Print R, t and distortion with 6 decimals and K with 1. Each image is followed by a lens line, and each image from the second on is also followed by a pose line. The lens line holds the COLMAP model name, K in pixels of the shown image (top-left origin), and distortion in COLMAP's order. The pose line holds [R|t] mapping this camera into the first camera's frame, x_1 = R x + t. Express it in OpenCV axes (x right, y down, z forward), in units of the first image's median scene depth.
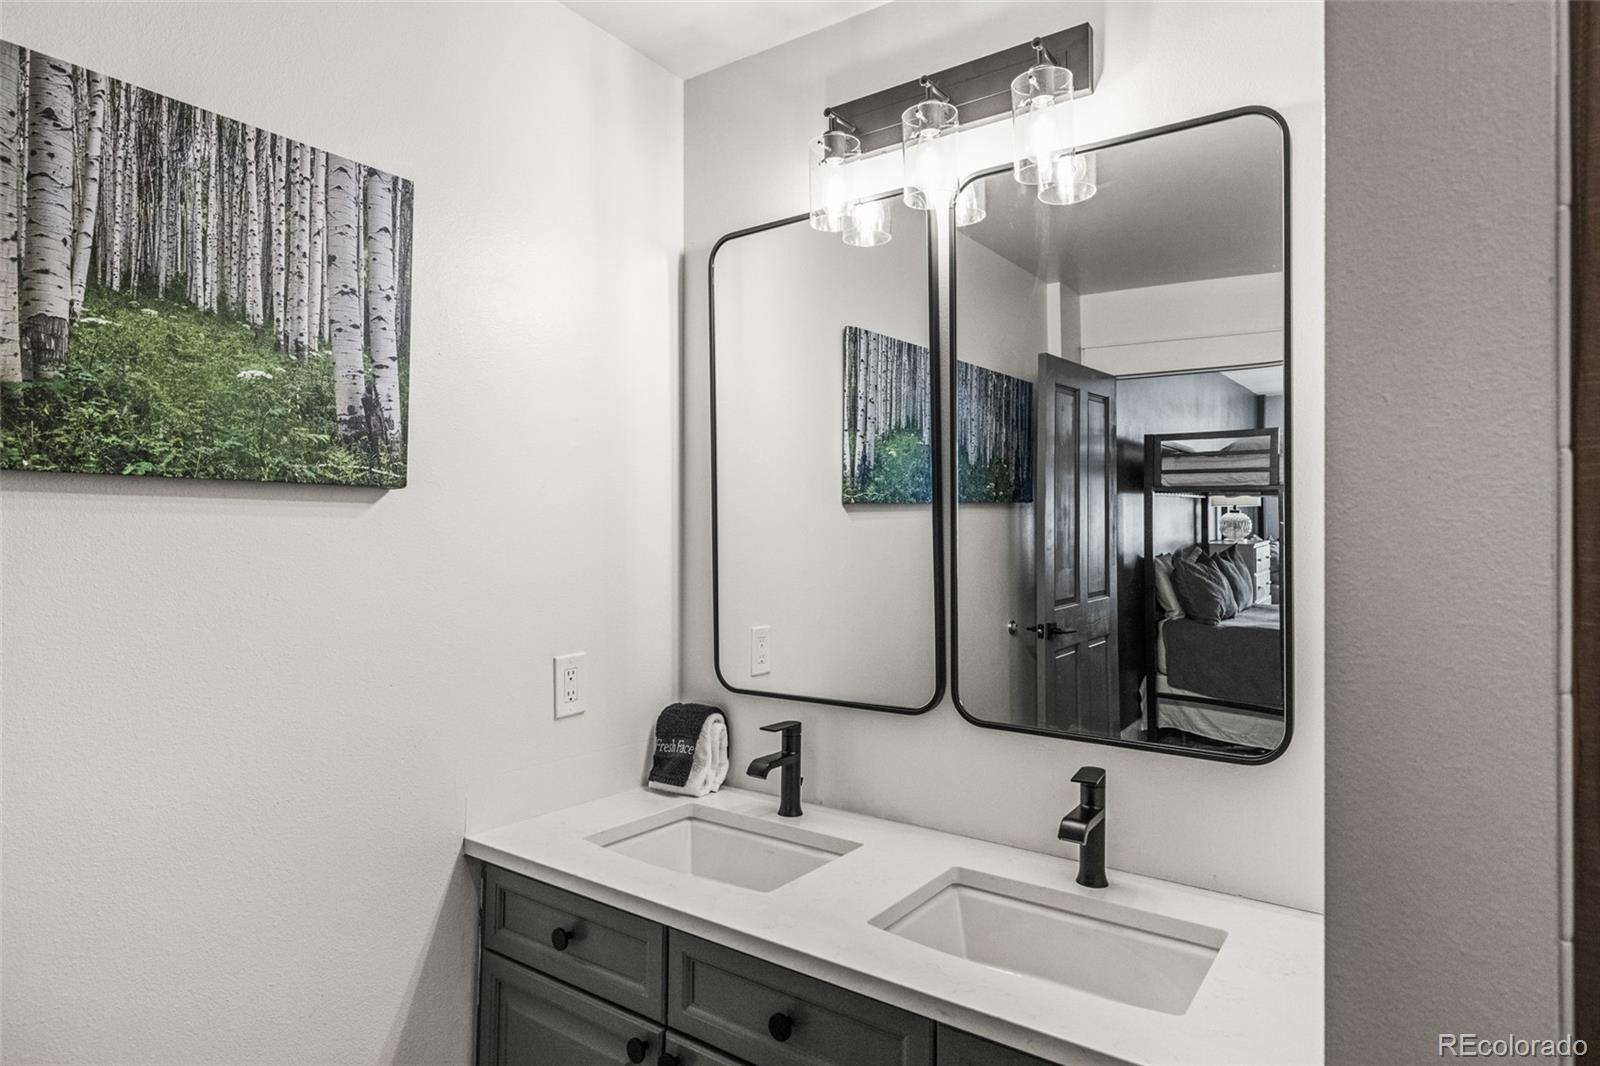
lens RADIAL K [[894.3, 0, 800.0], [0, 894.3, 533.0], [0, 0, 1]] dist [-0.039019, -0.000157]
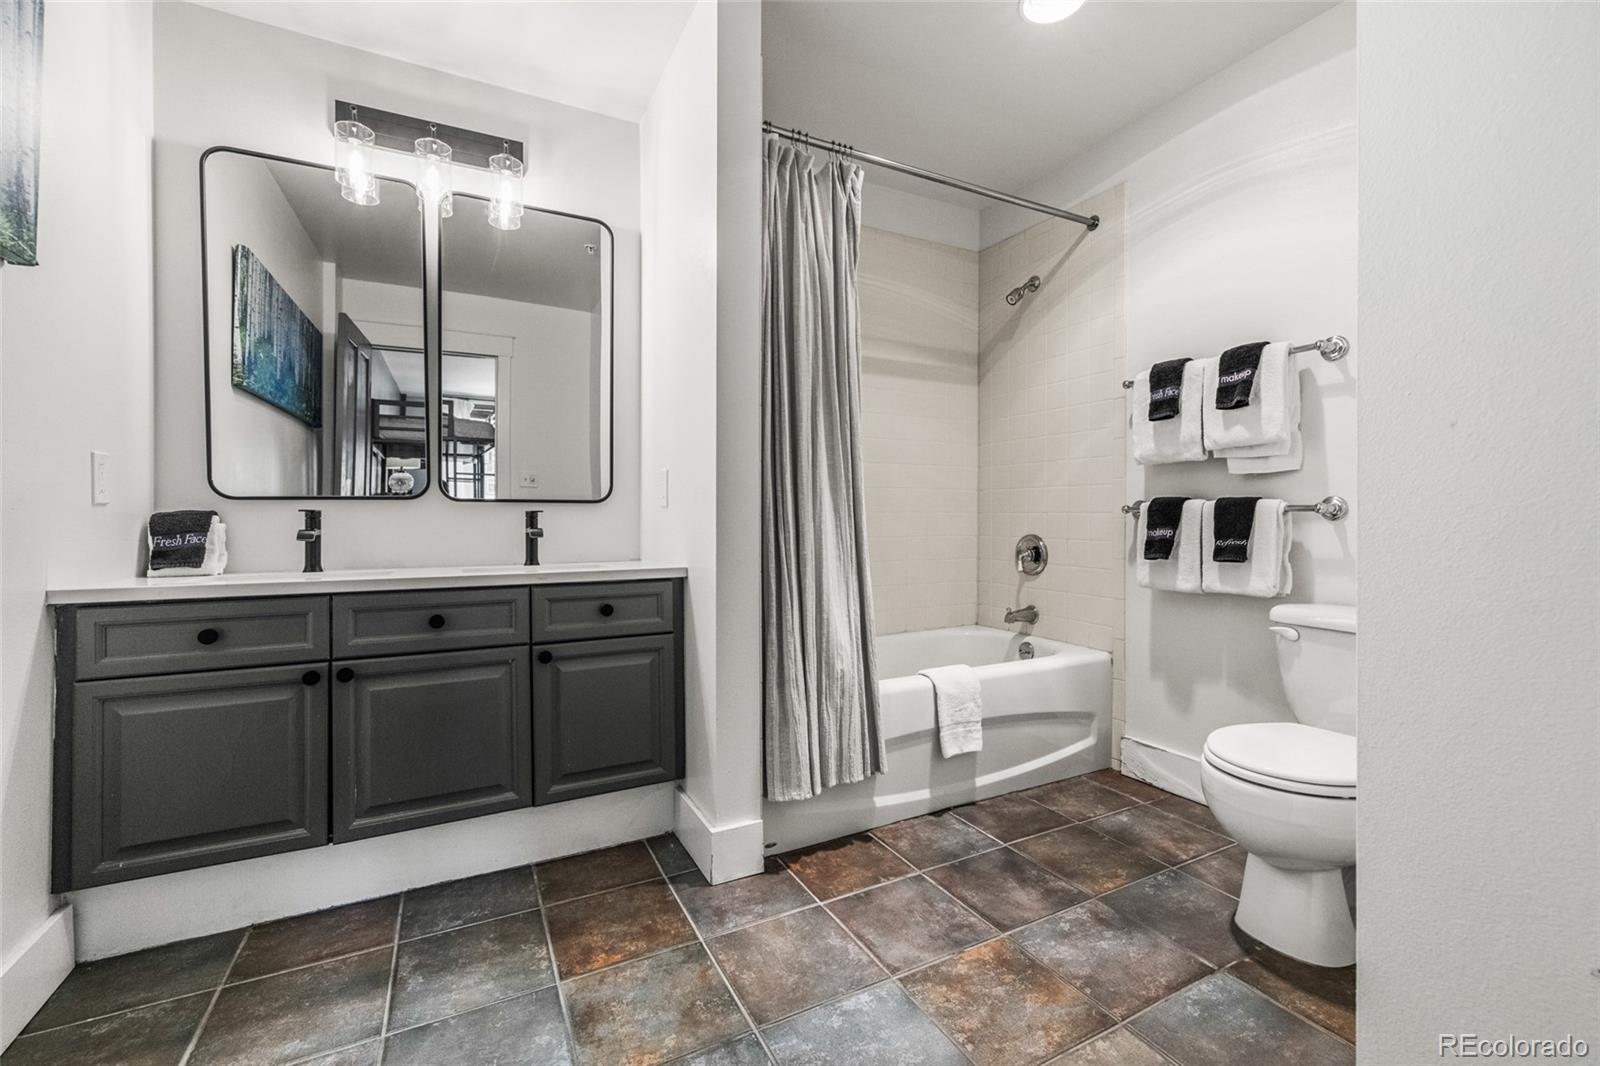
lens RADIAL K [[684.9, 0, 800.0], [0, 684.9, 533.0], [0, 0, 1]] dist [-0.000331, -0.000020]
pose [[0.489891, -0.015182, 0.871652, -0.625039], [-0.002566, 0.999819, 0.018856, 0.234568], [-0.871780, -0.011474, 0.489763, -0.262380]]
